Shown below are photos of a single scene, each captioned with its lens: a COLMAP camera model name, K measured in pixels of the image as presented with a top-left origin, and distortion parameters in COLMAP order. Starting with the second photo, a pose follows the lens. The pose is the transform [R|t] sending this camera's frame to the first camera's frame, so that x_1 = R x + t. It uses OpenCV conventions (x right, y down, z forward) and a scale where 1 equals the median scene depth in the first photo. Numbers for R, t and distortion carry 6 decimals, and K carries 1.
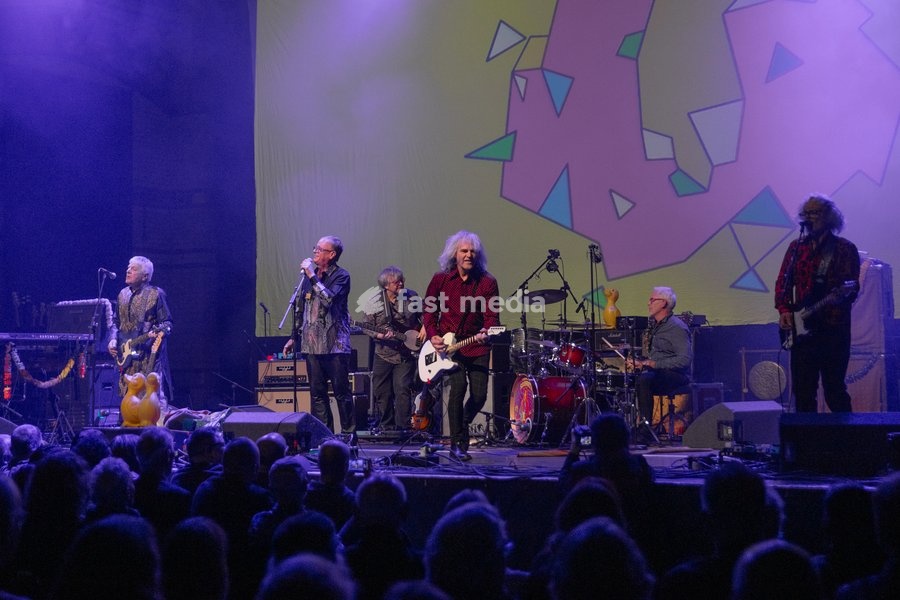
lens RADIAL K [[1502.1, 0, 450.0], [0, 1502.1, 300.0], [0, 0, 1]] dist [0.102212, 0.052526]
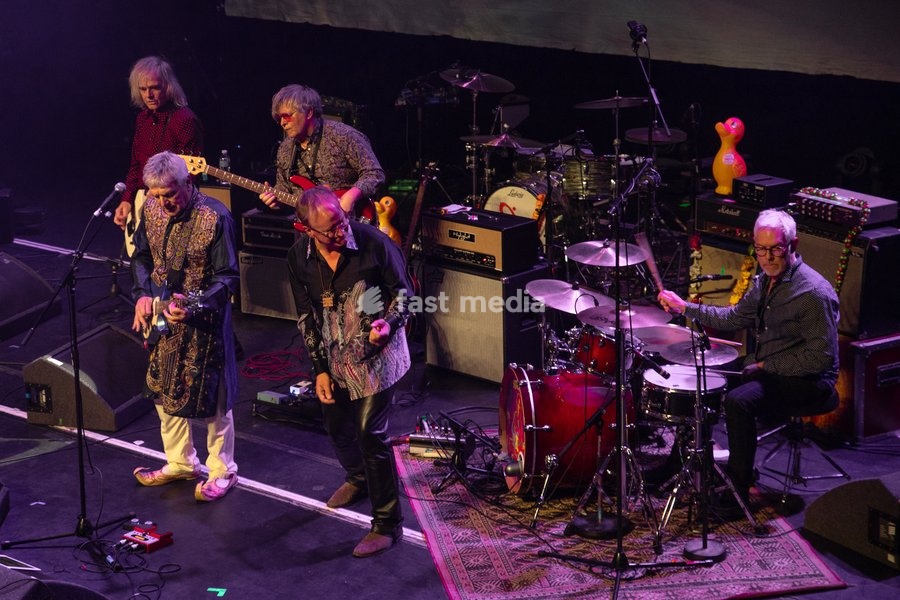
lens RADIAL K [[1968.0, 0, 365.0], [0, 1968.0, 295.8], [0, 0, 1]] dist [0.245457, 0.011320]
pose [[0.985465, 0.028742, -0.167428, 0.119815], [0.026200, 0.948075, 0.316965, -0.214795], [0.167845, -0.316745, 0.933542, 0.346584]]
